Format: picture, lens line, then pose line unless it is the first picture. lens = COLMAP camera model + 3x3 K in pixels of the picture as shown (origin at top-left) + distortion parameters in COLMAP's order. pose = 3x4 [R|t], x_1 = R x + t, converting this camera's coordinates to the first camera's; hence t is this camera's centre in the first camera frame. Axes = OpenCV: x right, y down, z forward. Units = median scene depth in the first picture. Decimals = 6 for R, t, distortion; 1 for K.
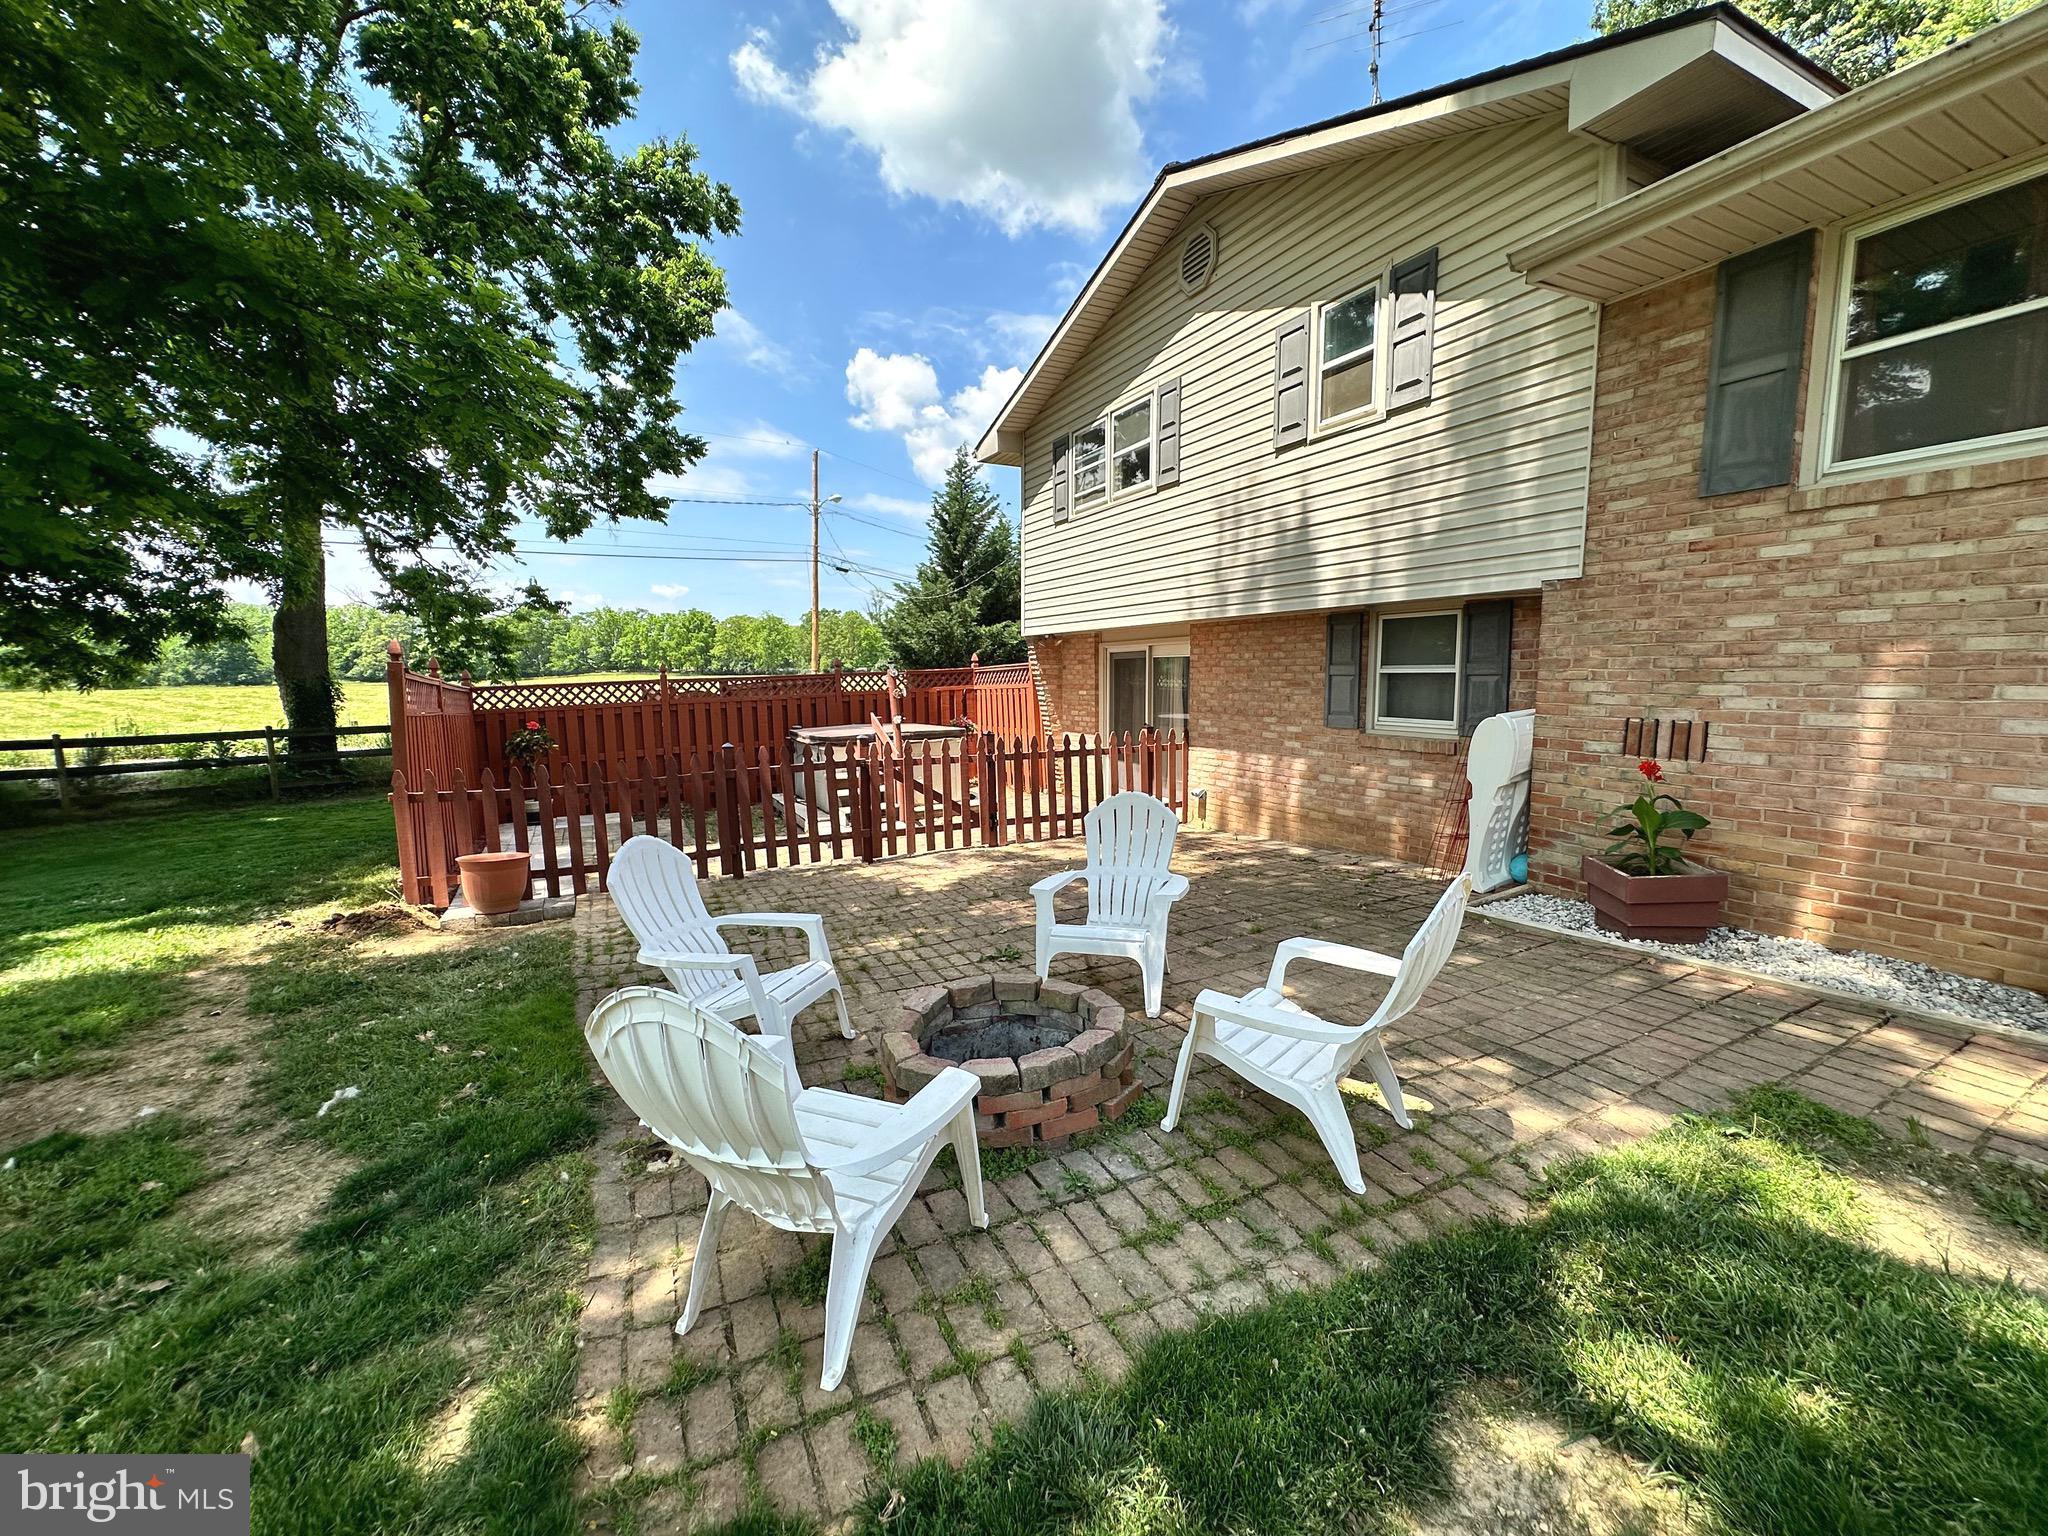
lens RADIAL K [[812.4, 0, 1013.4], [0, 812.4, 764.6], [0, 0, 1]] dist [-0.006770, 0.000779]
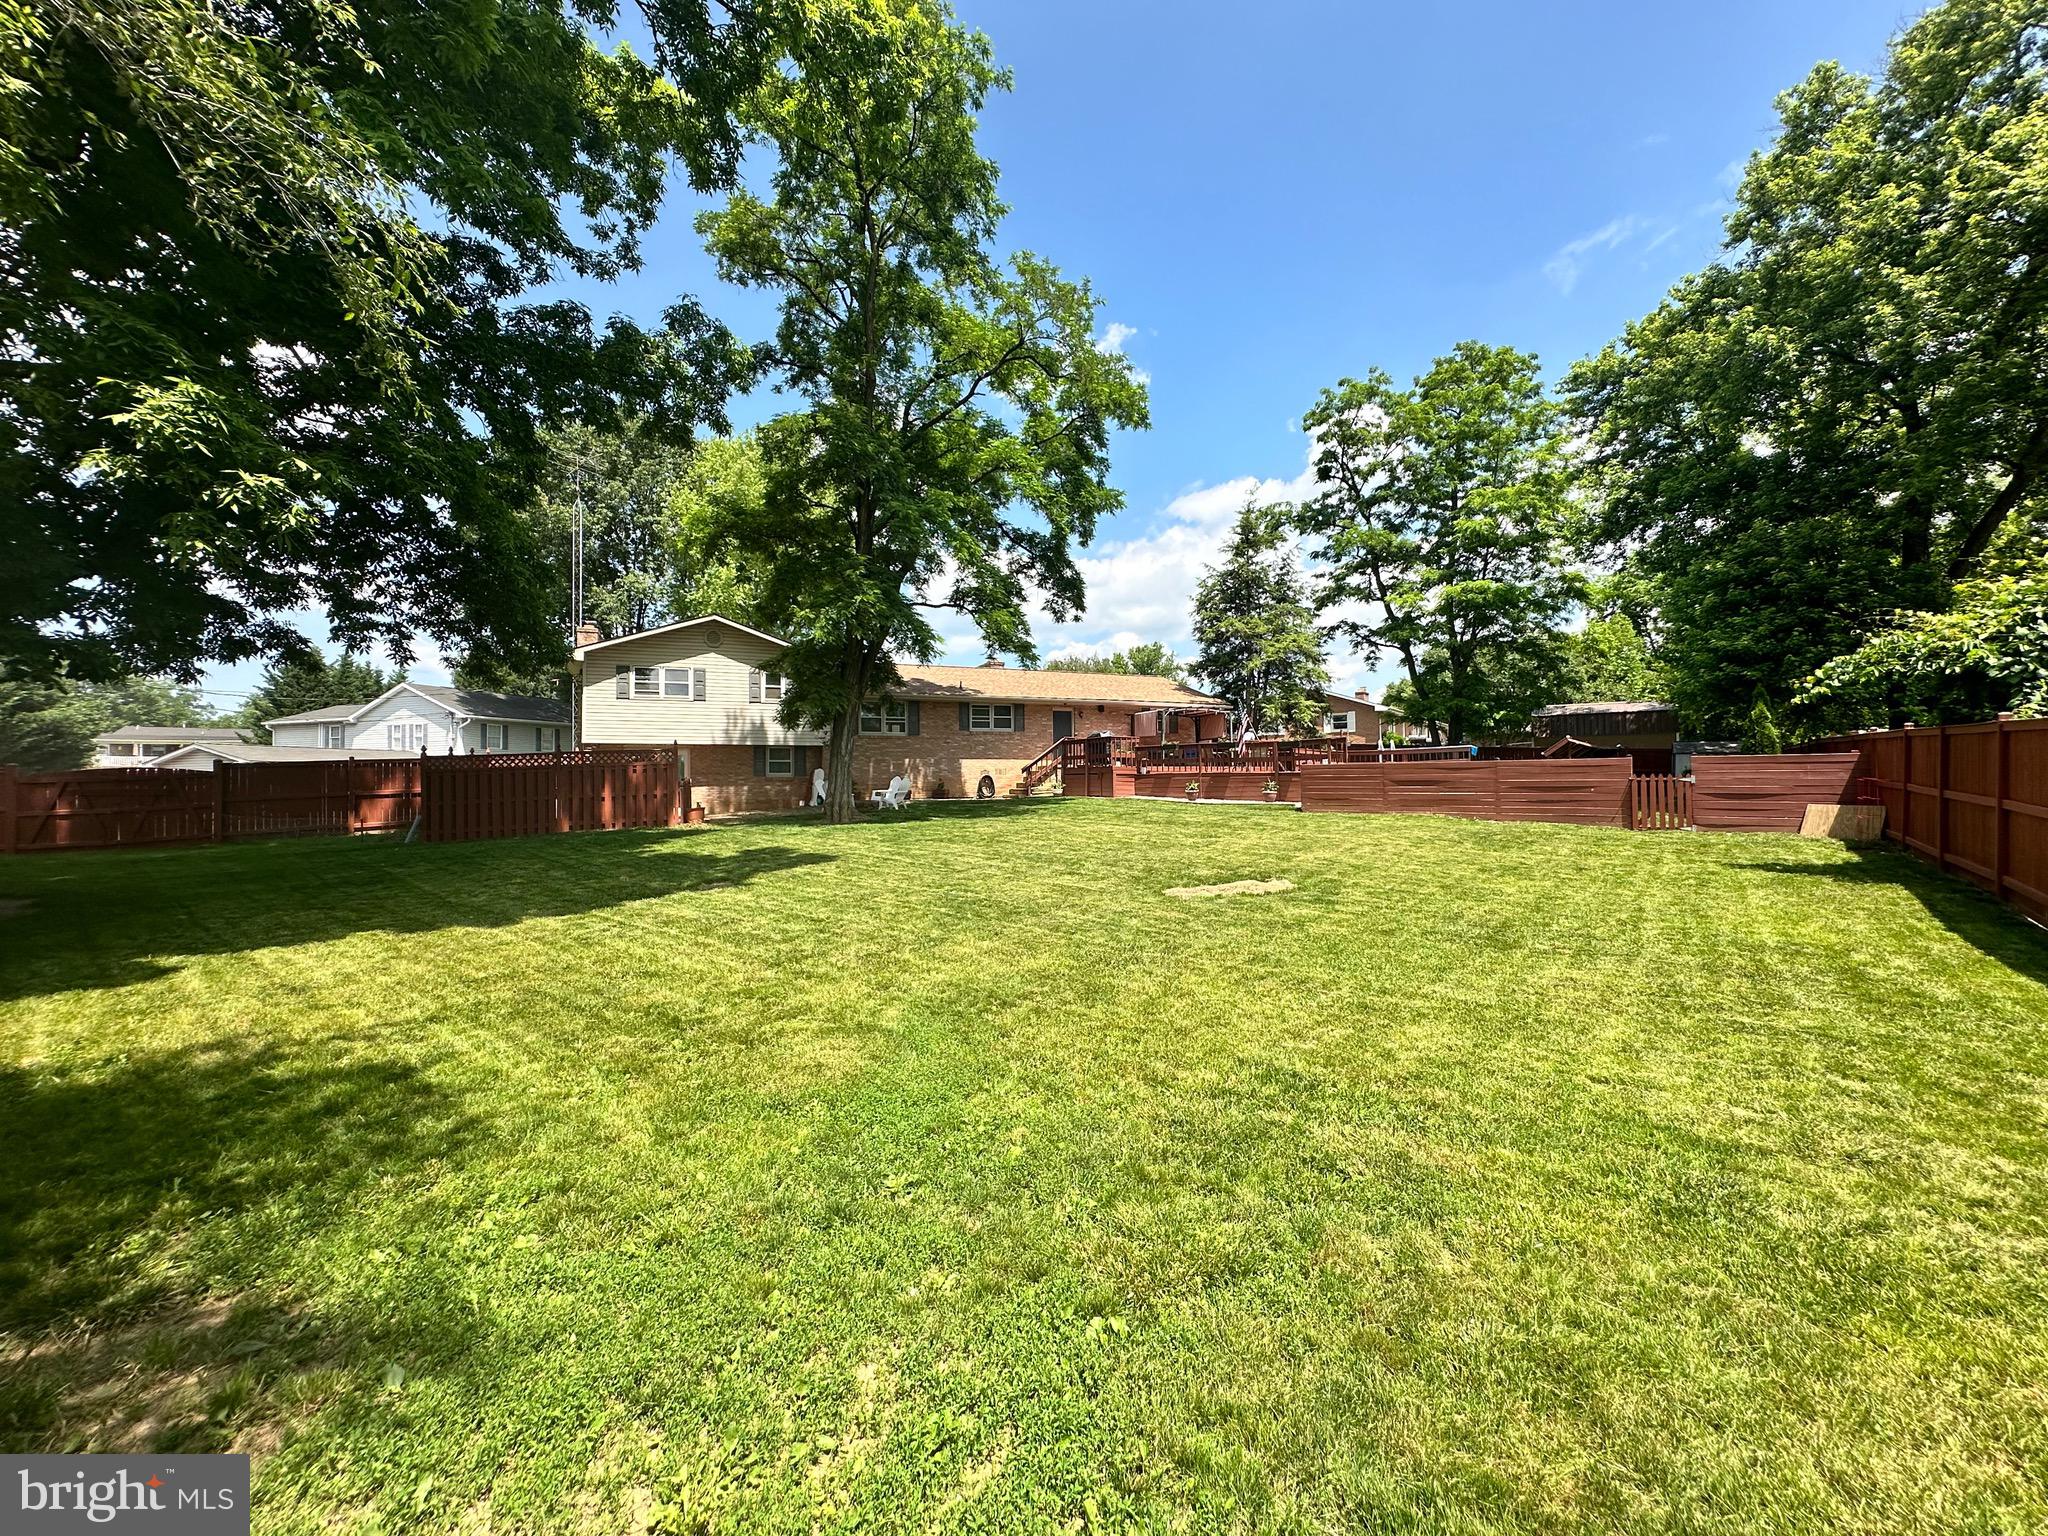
lens RADIAL K [[812.4, 0, 1020.7], [0, 812.4, 765.6], [0, 0, 1]] dist [-0.006770, 0.000779]
pose [[0.047026, 0.012374, 0.998817, -2.861686], [0.114022, 0.993321, -0.017674, 0.091337], [-0.992365, 0.114719, 0.045301, -0.308568]]
